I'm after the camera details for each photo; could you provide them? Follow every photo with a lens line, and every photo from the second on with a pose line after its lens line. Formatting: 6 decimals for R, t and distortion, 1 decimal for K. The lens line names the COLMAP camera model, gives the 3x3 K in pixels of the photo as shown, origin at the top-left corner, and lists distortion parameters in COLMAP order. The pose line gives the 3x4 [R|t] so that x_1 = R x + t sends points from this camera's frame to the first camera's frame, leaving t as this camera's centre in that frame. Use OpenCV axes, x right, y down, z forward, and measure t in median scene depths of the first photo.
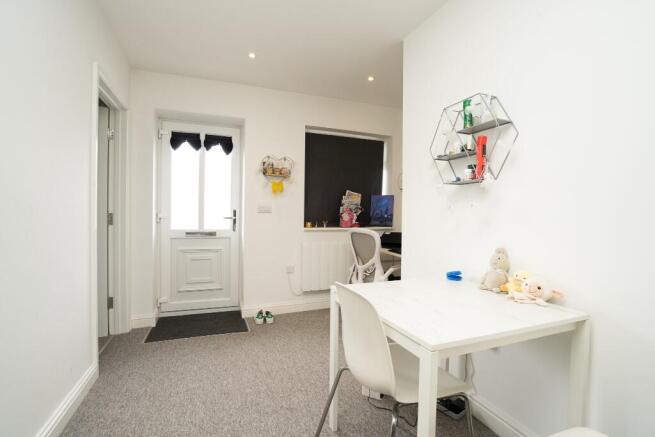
lens RADIAL K [[303.2, 0, 325.8], [0, 303.2, 216.4], [0, 0, 1]] dist [-0.002307, 0.017206]
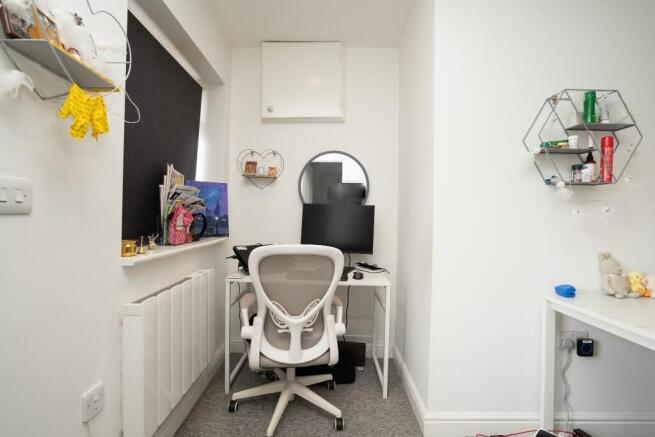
lens RADIAL K [[303.2, 0, 325.8], [0, 303.2, 216.4], [0, 0, 1]] dist [-0.002307, 0.017206]
pose [[0.338274, -0.008019, 0.941013, -0.279894], [0.000773, 0.999966, 0.008244, -0.009890], [-0.941047, -0.002061, 0.338269, 0.616244]]
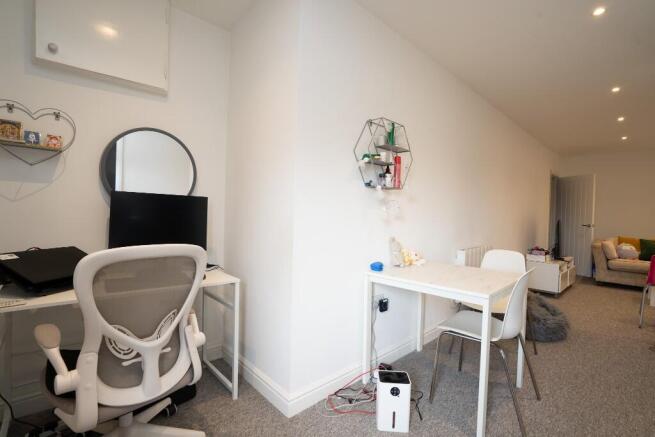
lens RADIAL K [[303.2, 0, 325.8], [0, 303.2, 216.4], [0, 0, 1]] dist [-0.002307, 0.017206]
pose [[-0.345744, -0.032155, 0.937778, -0.268740], [-0.017801, 0.999458, 0.027707, -0.011100], [-0.938160, -0.007114, -0.346128, 0.727700]]
